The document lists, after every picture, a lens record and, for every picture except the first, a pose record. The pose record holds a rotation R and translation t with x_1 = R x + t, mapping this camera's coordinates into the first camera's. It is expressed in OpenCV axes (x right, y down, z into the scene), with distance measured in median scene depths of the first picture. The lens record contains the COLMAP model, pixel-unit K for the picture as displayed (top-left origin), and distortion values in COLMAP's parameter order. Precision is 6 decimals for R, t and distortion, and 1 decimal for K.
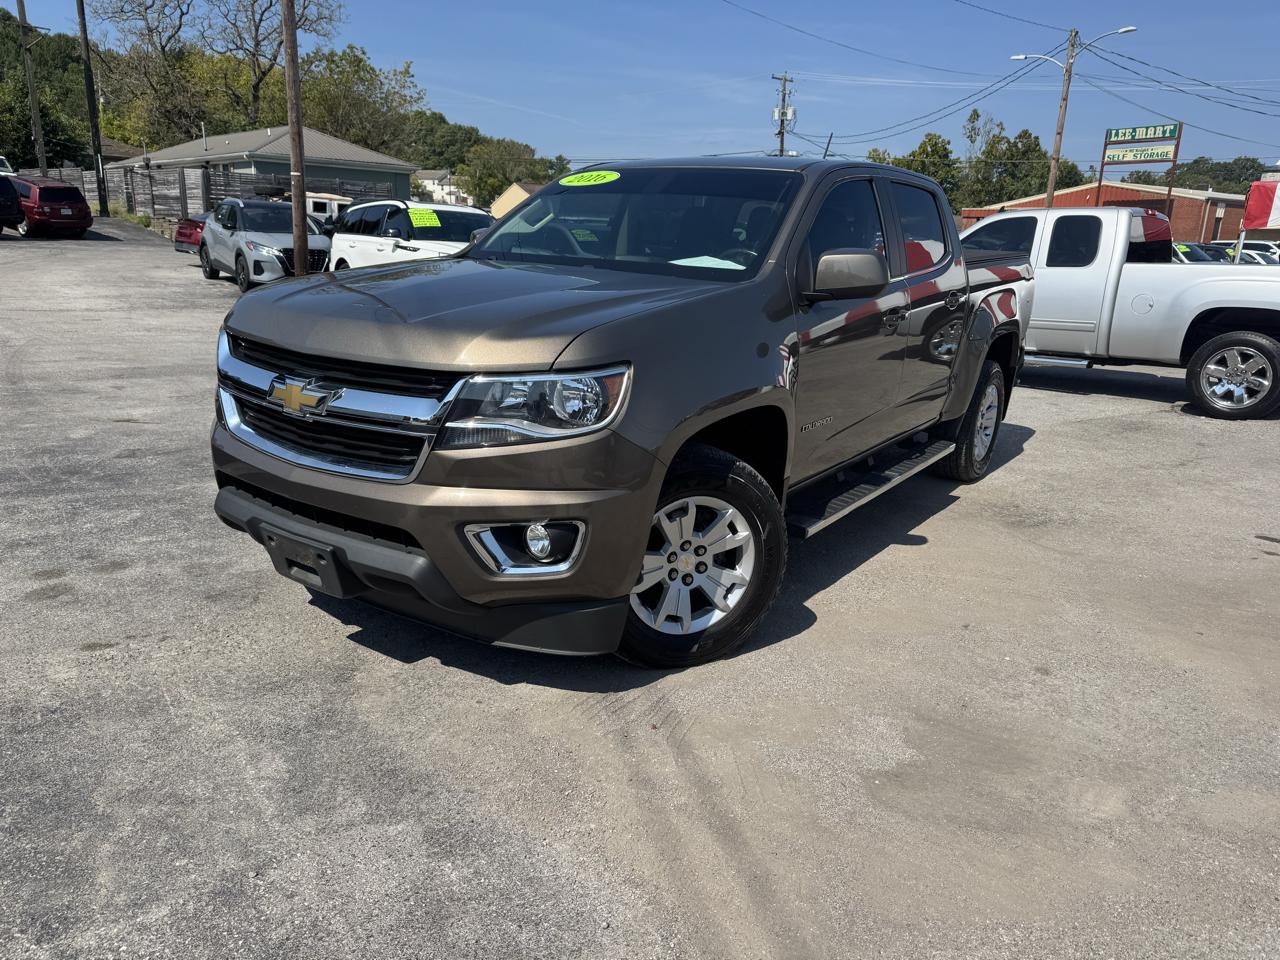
lens RADIAL K [[922.6, 0, 628.3], [0, 922.6, 479.5], [0, 0, 1]] dist [0.004919, 0.001659]
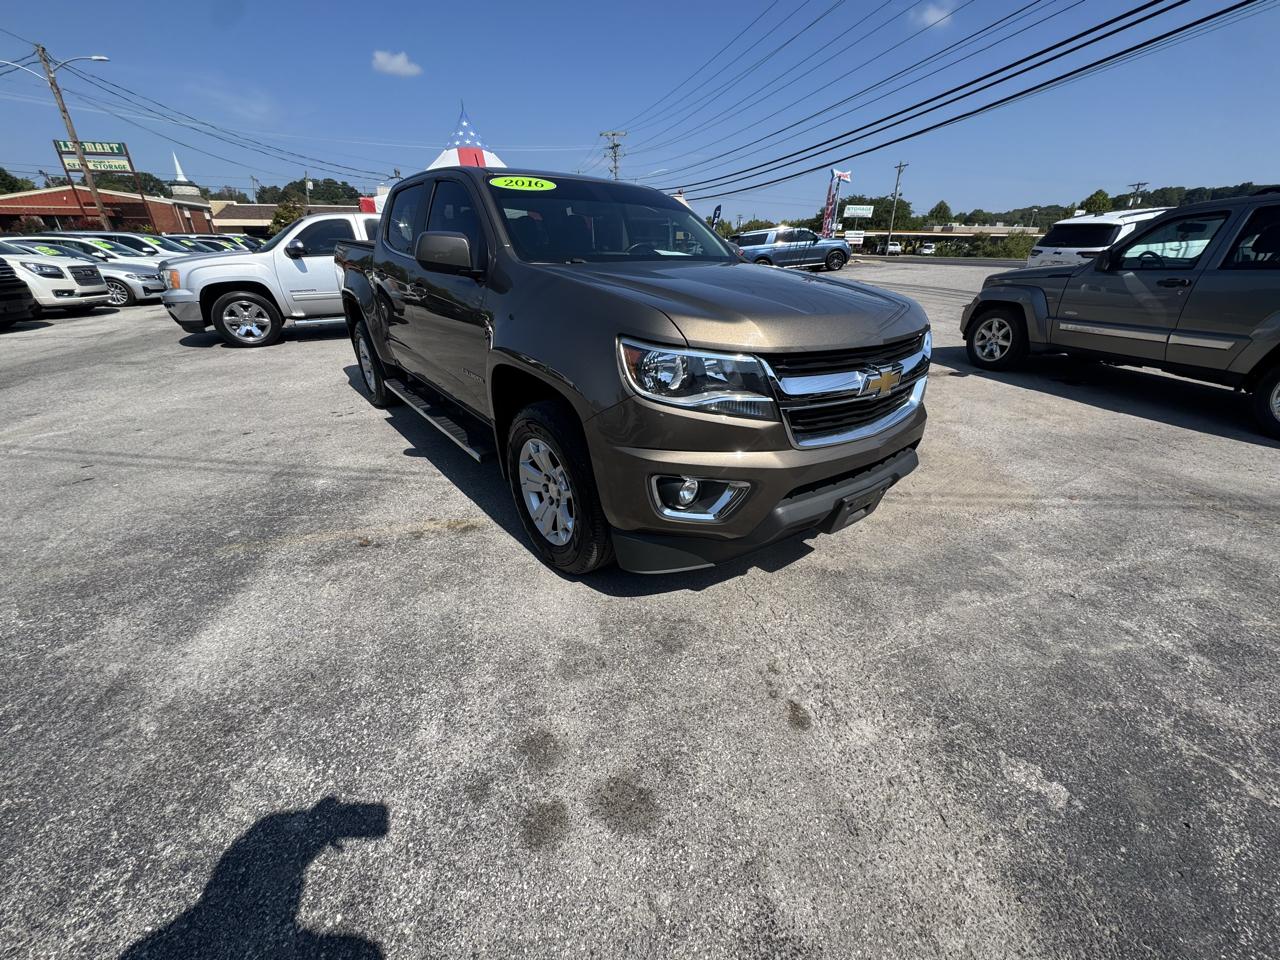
lens RADIAL K [[511.3, 0, 641.2], [0, 511.3, 484.6], [0, 0, 1]] dist [-0.000967, -0.000048]
pose [[0.277855, -0.431516, 0.858249, -0.787820], [0.247272, 0.895451, 0.370167, -0.216441], [-0.928253, 0.109368, 0.355507, 0.764579]]
